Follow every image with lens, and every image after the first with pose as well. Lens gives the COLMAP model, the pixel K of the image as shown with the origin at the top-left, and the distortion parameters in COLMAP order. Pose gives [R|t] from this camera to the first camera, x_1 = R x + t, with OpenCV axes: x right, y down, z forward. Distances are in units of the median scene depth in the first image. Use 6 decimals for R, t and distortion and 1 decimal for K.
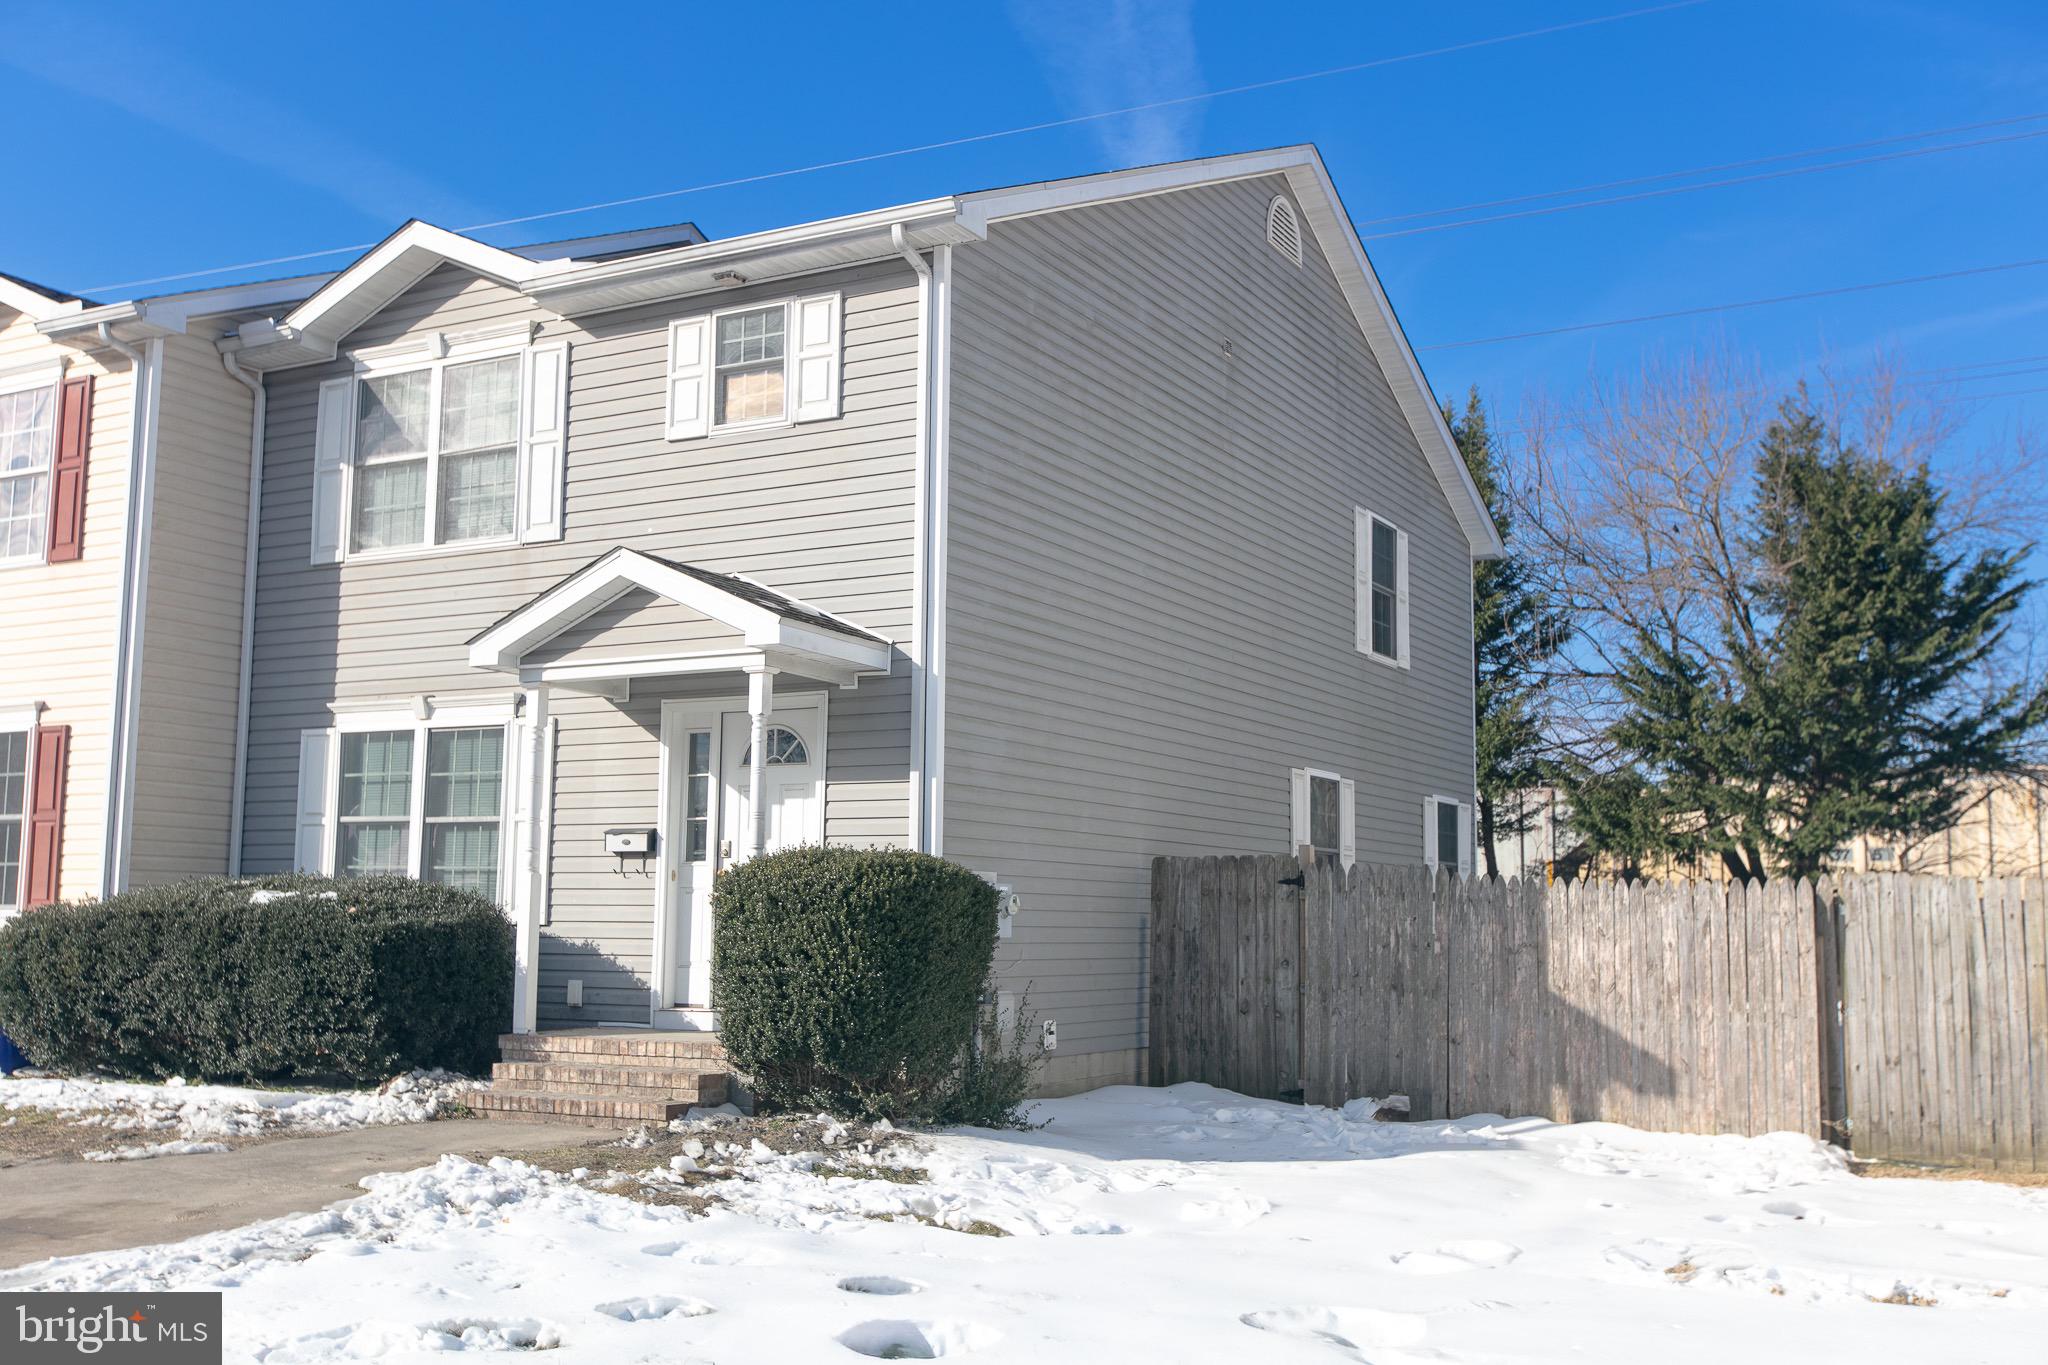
lens RADIAL K [[1932.2, 0, 1064.1], [0, 1932.2, 721.1], [0, 0, 1]] dist [-0.006649, -0.015053]
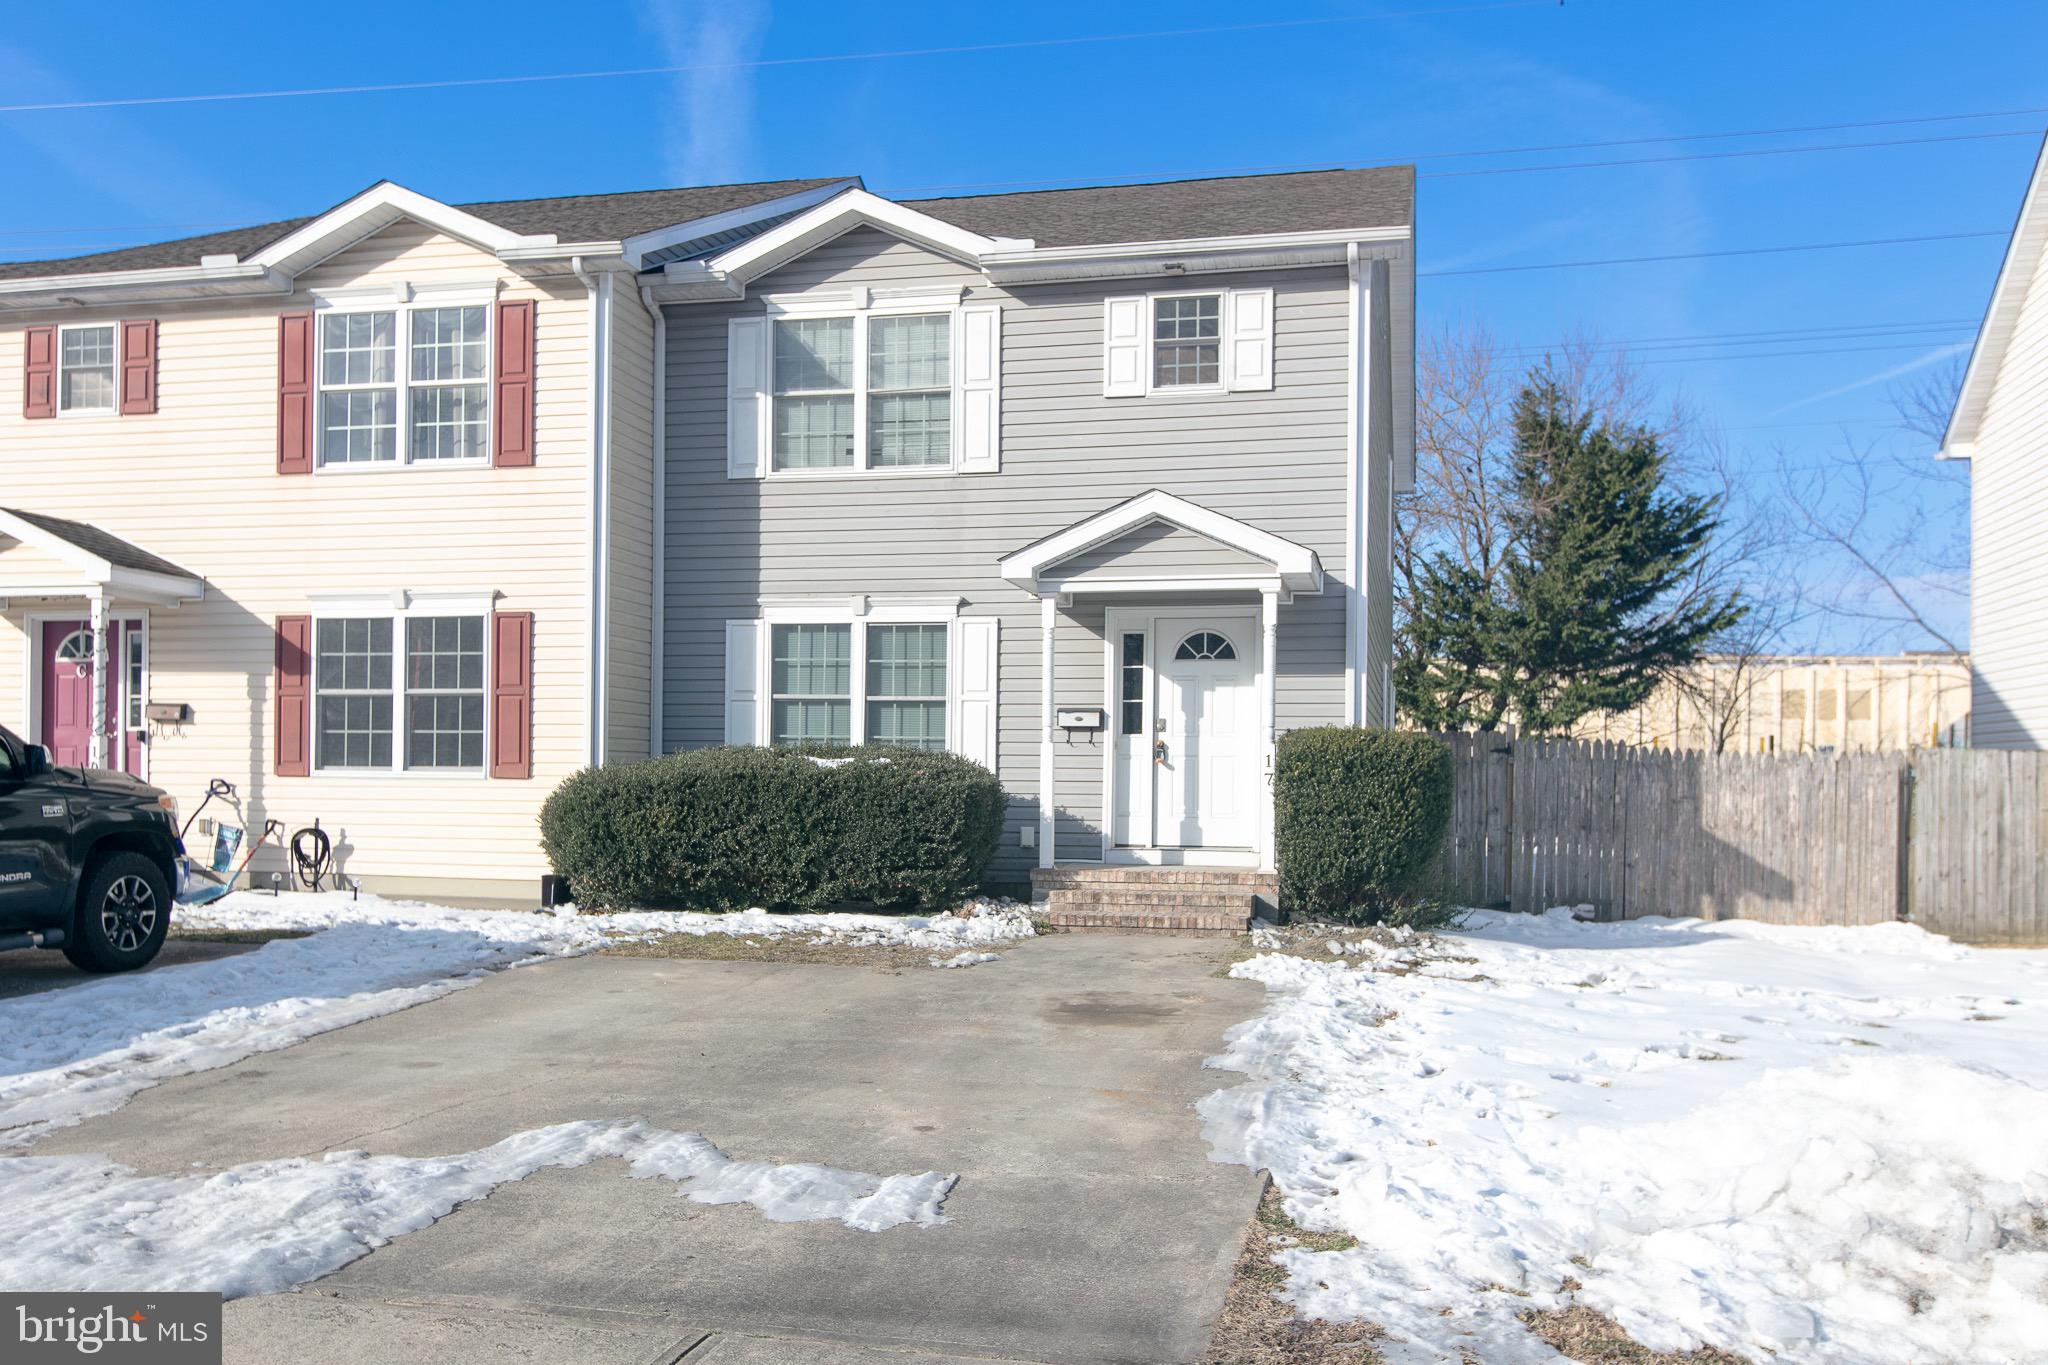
lens RADIAL K [[1712.2, 0, 1023.8], [0, 1712.2, 795.4], [0, 0, 1]] dist [0.004683, -0.003145]
pose [[0.967896, -0.003228, 0.251330, -0.515248], [-0.026088, 0.993227, 0.113225, -0.013190], [-0.249993, -0.116146, 0.961256, -0.075064]]
